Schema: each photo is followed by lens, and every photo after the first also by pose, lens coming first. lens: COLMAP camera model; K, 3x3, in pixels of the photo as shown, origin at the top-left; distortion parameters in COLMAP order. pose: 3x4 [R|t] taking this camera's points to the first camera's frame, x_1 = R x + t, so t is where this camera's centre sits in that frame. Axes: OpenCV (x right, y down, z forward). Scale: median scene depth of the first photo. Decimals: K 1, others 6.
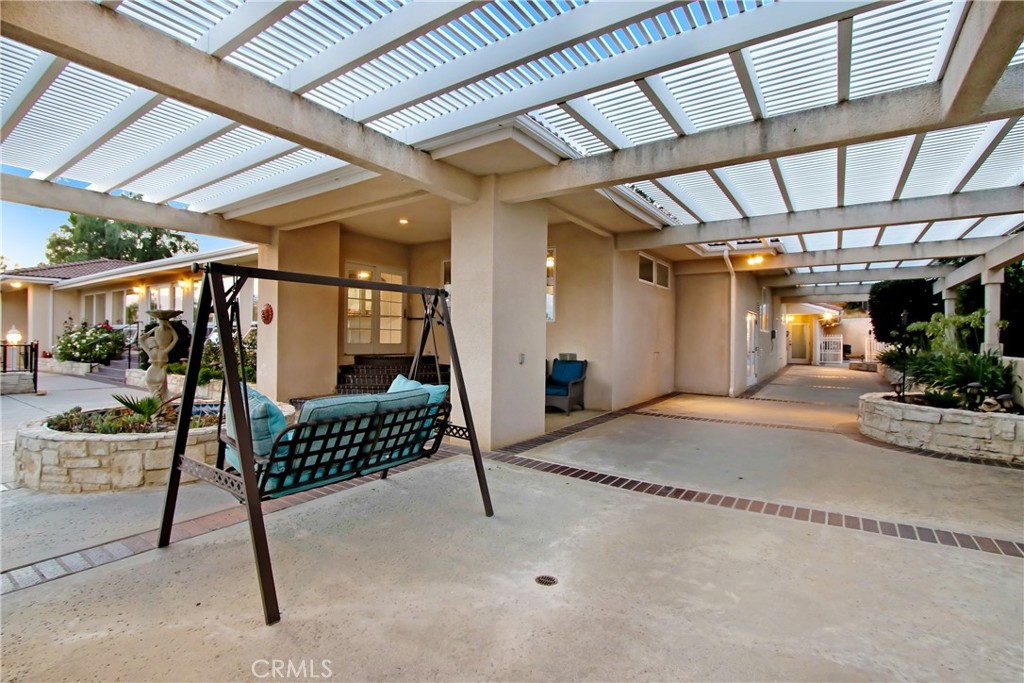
lens RADIAL K [[484.5, 0, 493.5], [0, 484.5, 342.3], [0, 0, 1]] dist [-0.014777, 0.001181]
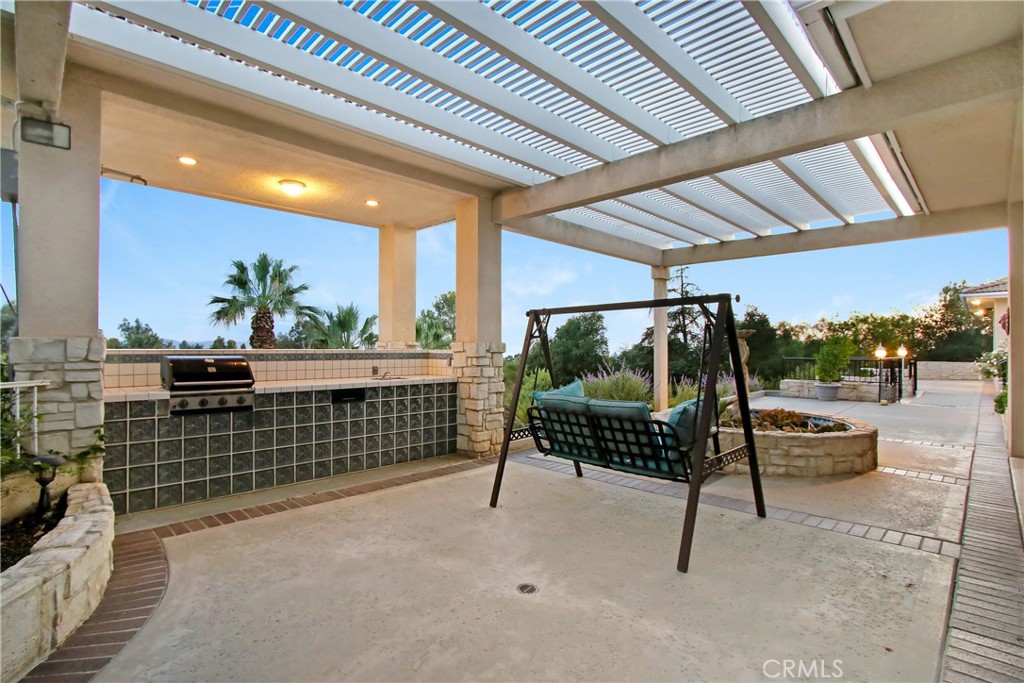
lens RADIAL K [[484.5, 0, 493.5], [0, 484.5, 342.3], [0, 0, 1]] dist [-0.014777, 0.001181]
pose [[-0.179202, -0.020406, -0.983601, 0.968214], [-0.016544, 0.999706, -0.017726, -0.003075], [0.983673, 0.013097, -0.179487, 0.949868]]
